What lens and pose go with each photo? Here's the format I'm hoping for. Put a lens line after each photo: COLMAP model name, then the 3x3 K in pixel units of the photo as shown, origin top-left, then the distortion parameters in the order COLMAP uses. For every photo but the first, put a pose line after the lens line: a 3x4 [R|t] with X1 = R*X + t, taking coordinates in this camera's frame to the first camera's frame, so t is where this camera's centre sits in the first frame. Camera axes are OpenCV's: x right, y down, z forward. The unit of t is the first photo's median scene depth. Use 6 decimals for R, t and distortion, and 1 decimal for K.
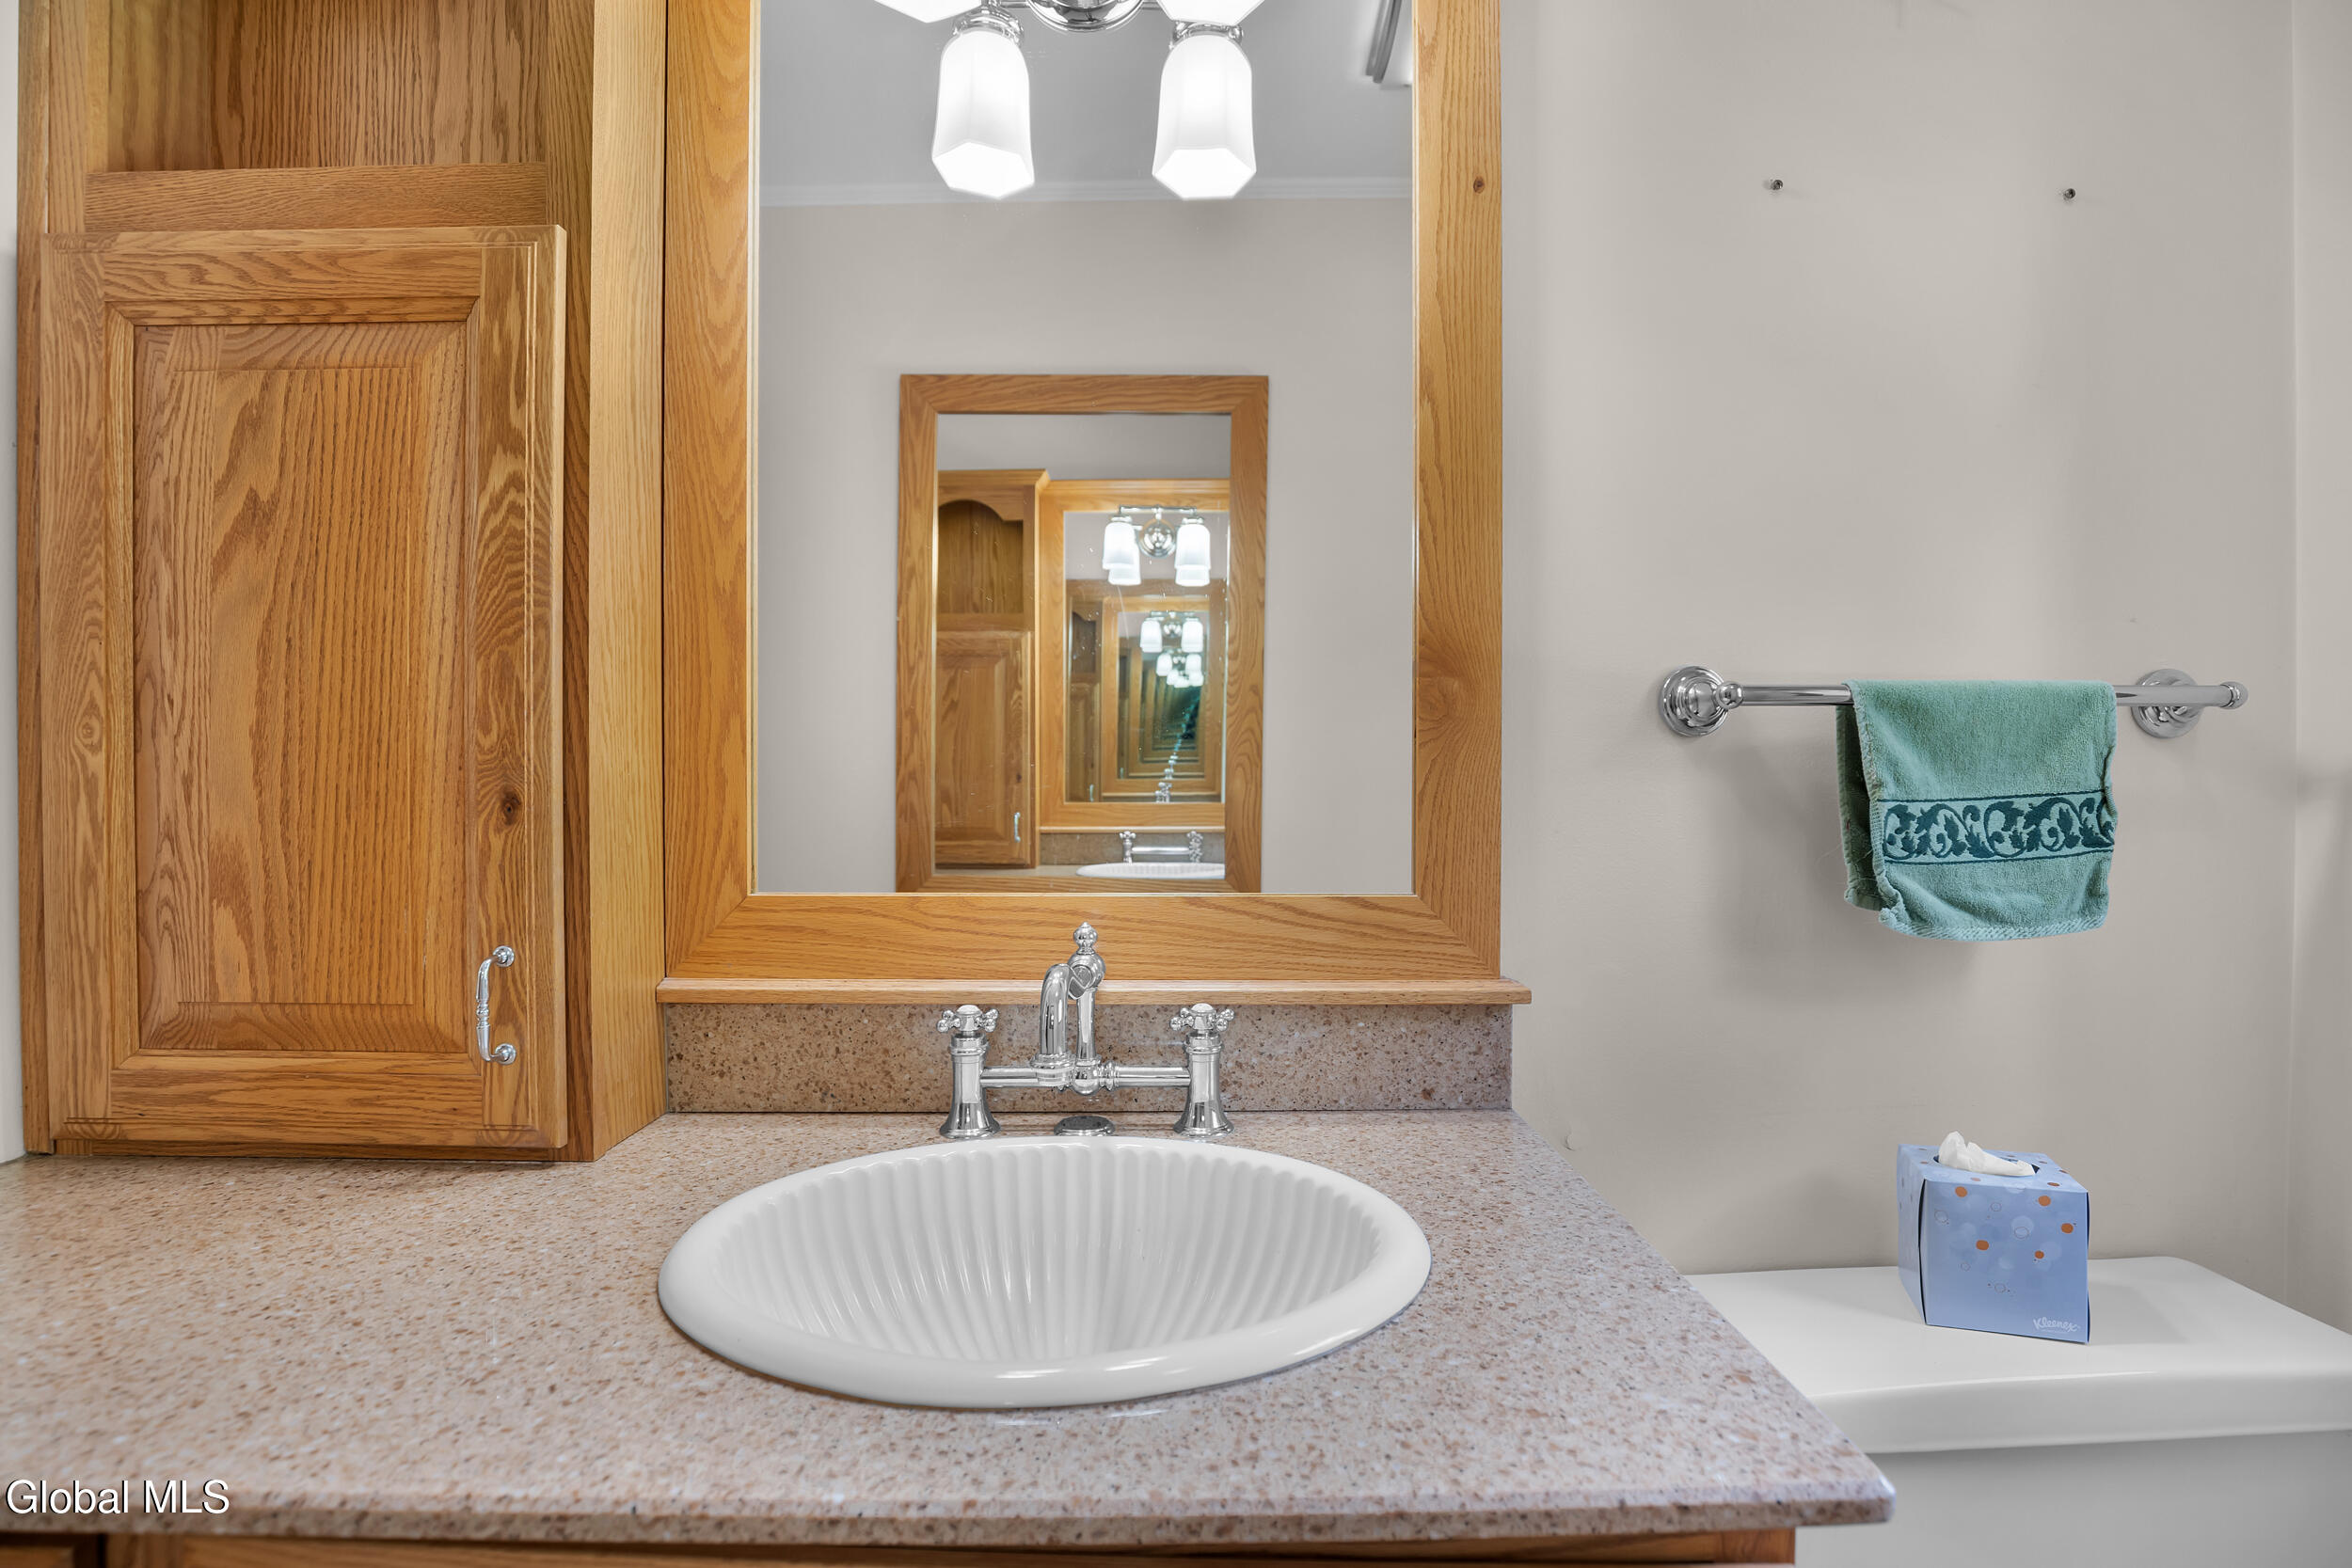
lens RADIAL K [[1092.7, 0, 1176.0], [0, 1092.7, 784.0], [0, 0, 1]] dist [-0.039221, -0.000018]
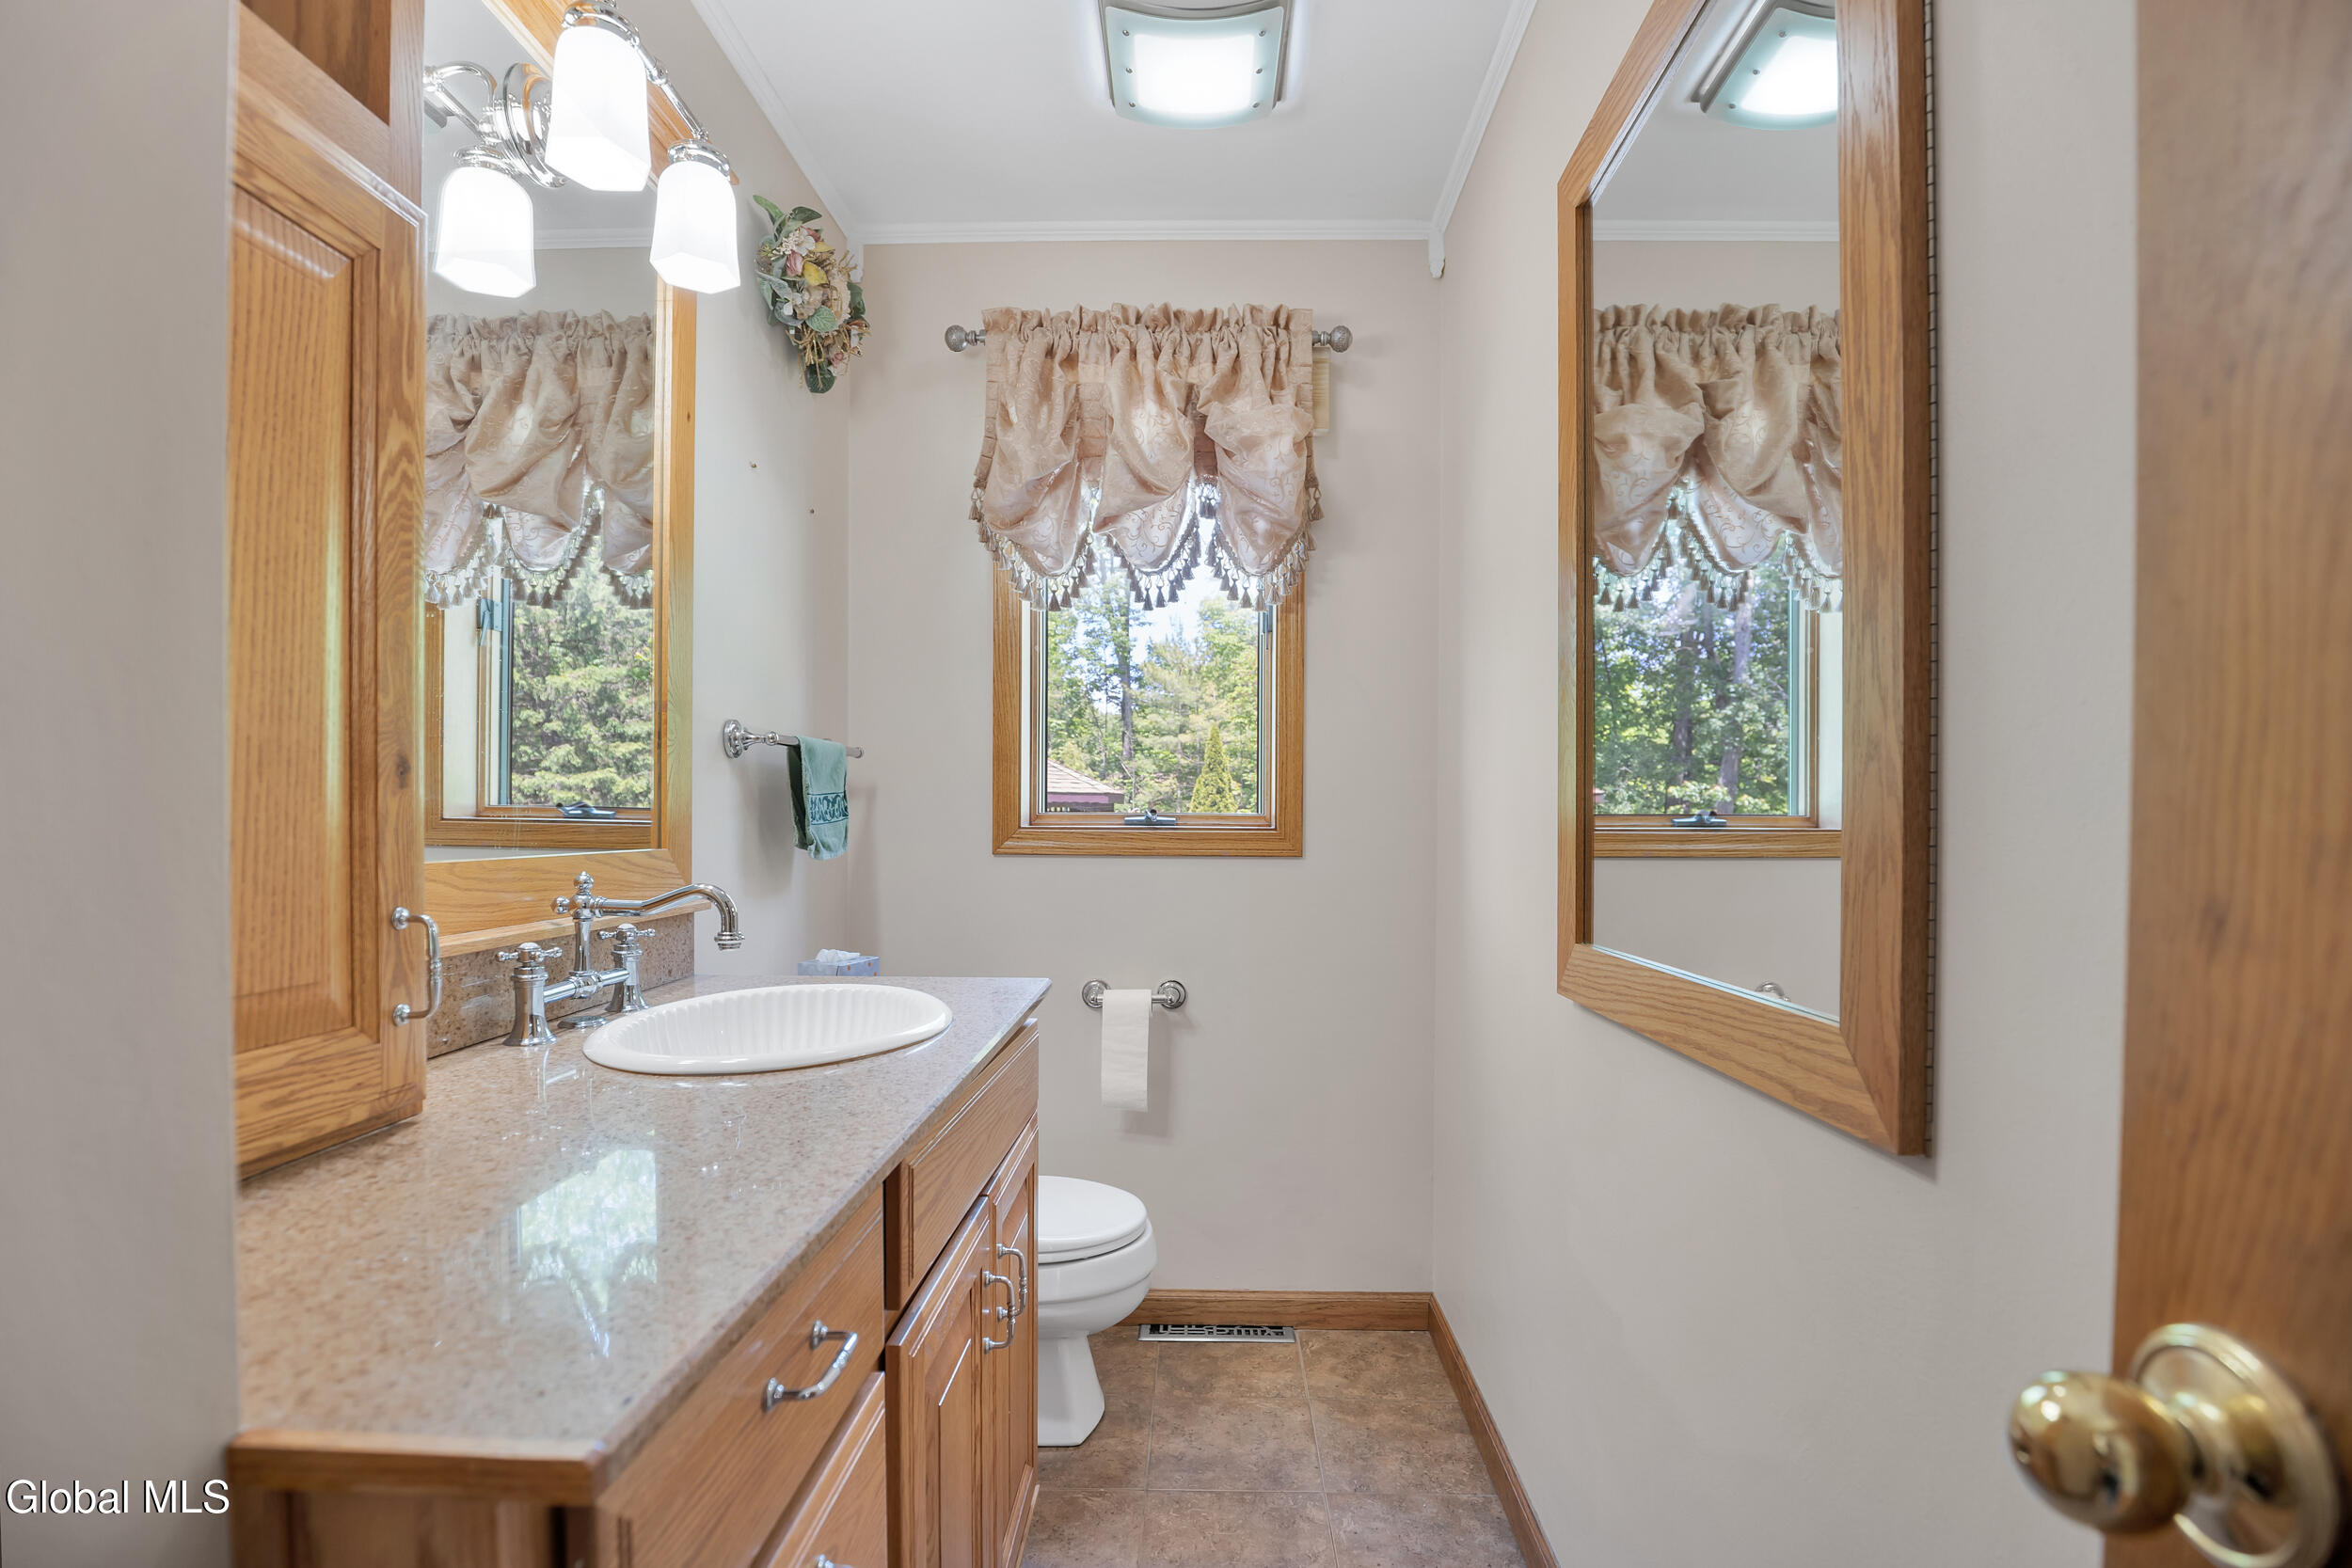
lens RADIAL K [[1092.7, 0, 1176.0], [0, 1092.7, 784.0], [0, 0, 1]] dist [-0.039221, -0.000018]
pose [[0.044857, 0.028017, 0.998600, -1.591543], [-0.003590, 0.999605, -0.027884, 0.059393], [-0.998987, -0.002334, 0.044940, 0.225250]]
